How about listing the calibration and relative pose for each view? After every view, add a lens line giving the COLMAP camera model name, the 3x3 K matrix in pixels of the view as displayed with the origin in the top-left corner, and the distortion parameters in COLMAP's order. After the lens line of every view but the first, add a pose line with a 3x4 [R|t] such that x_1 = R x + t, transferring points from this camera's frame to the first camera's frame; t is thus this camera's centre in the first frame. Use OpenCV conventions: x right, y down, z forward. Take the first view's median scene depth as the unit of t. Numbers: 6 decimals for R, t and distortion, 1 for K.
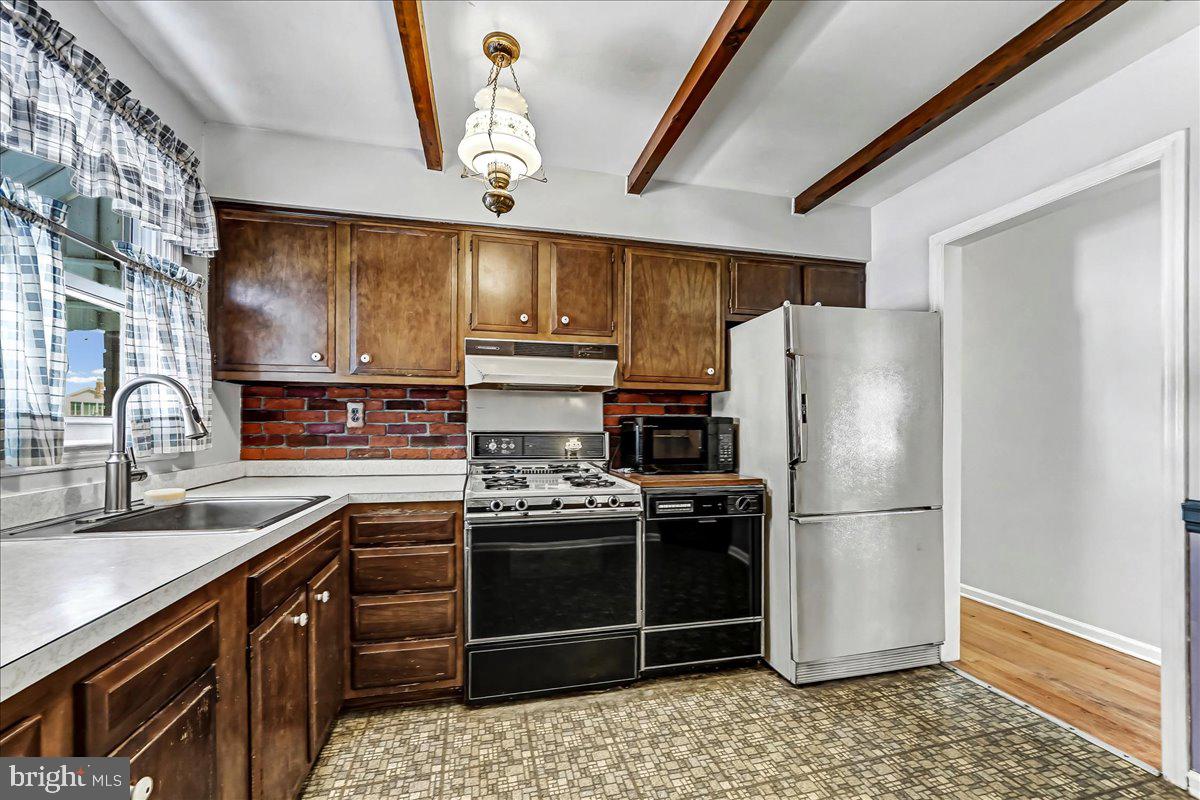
lens RADIAL K [[455.4, 0, 582.1], [0, 455.4, 422.1], [0, 0, 1]] dist [-0.016147, 0.002979]
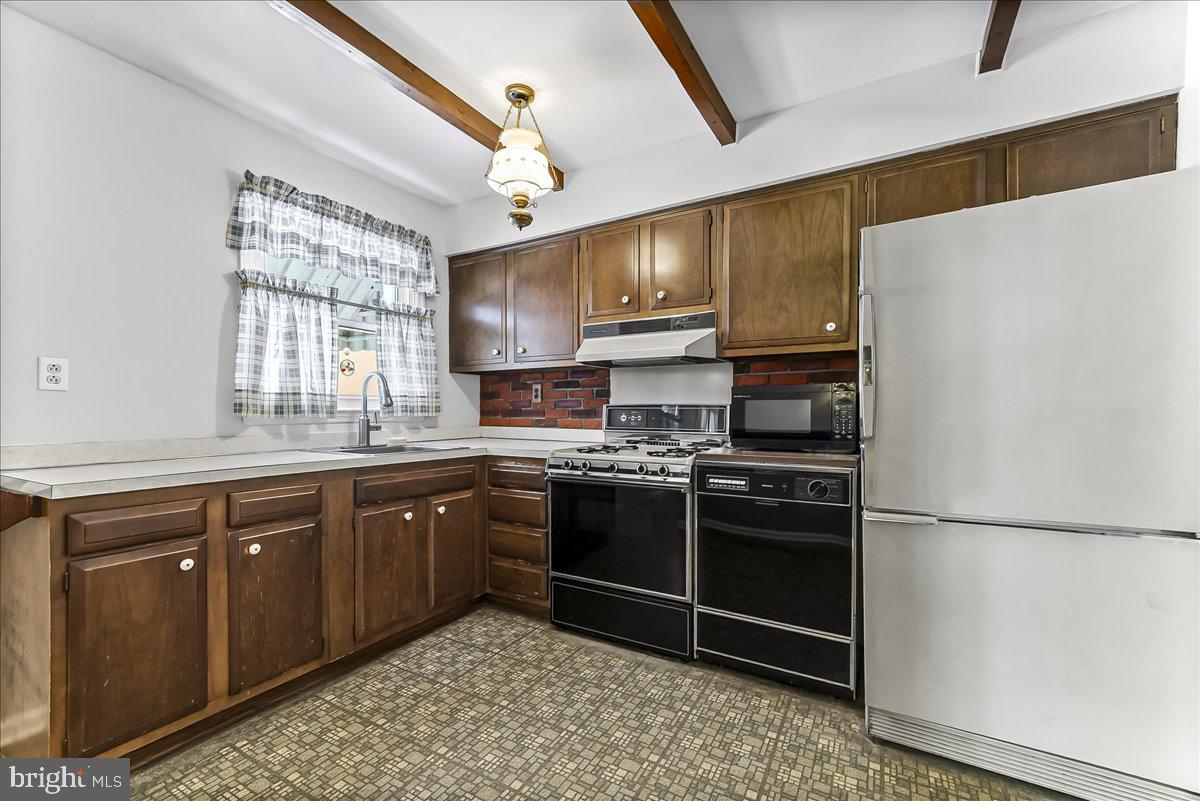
lens RADIAL K [[486.1, 0, 603.4], [0, 486.1, 412.4], [0, 0, 1]] dist [0.000683, 0.000047]
pose [[0.738453, -0.002162, -0.674301, 0.642399], [0.009395, 0.999931, 0.007082, 0.033667], [0.674239, -0.011565, 0.738422, 0.105514]]
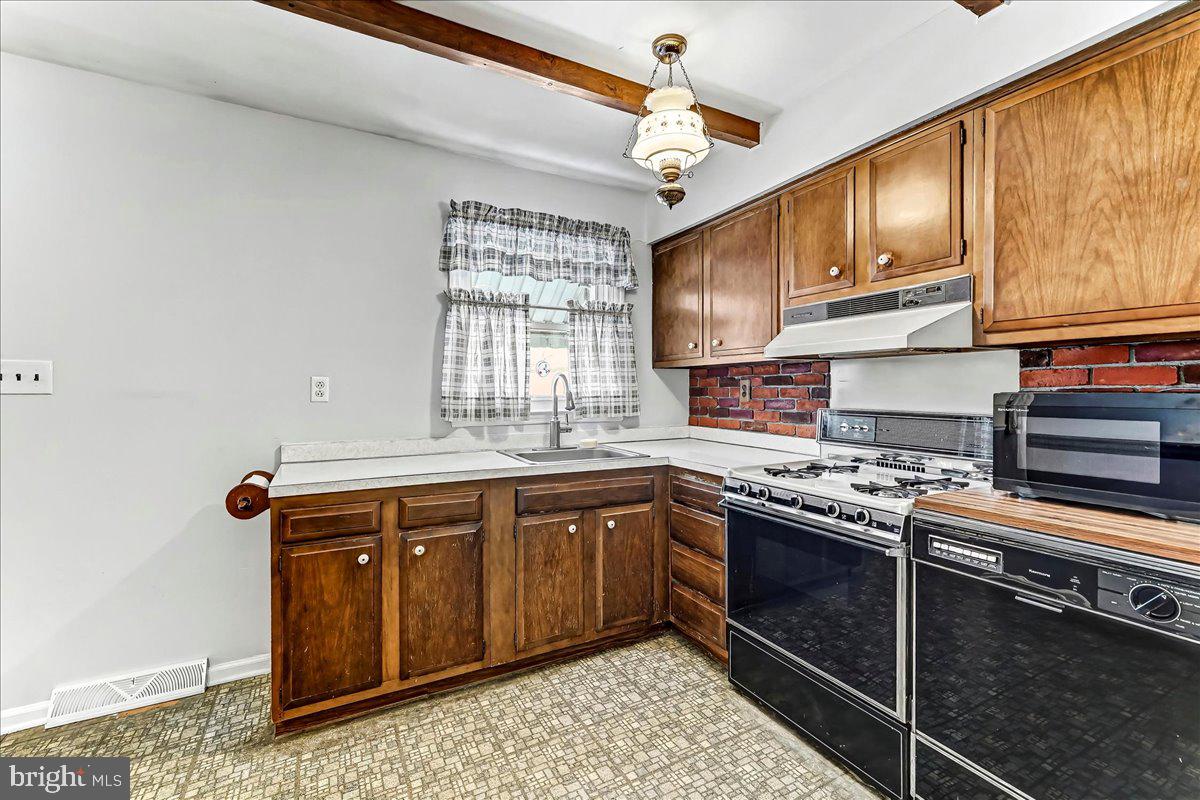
lens RADIAL K [[509.9, 0, 614.3], [0, 509.9, 390.6], [0, 0, 1]] dist [0.001584, 0.000060]
pose [[0.286556, -0.003564, -0.958057, 0.655110], [0.011461, 0.999934, -0.000292, -0.021621], [0.957995, -0.010896, 0.286578, 0.375768]]
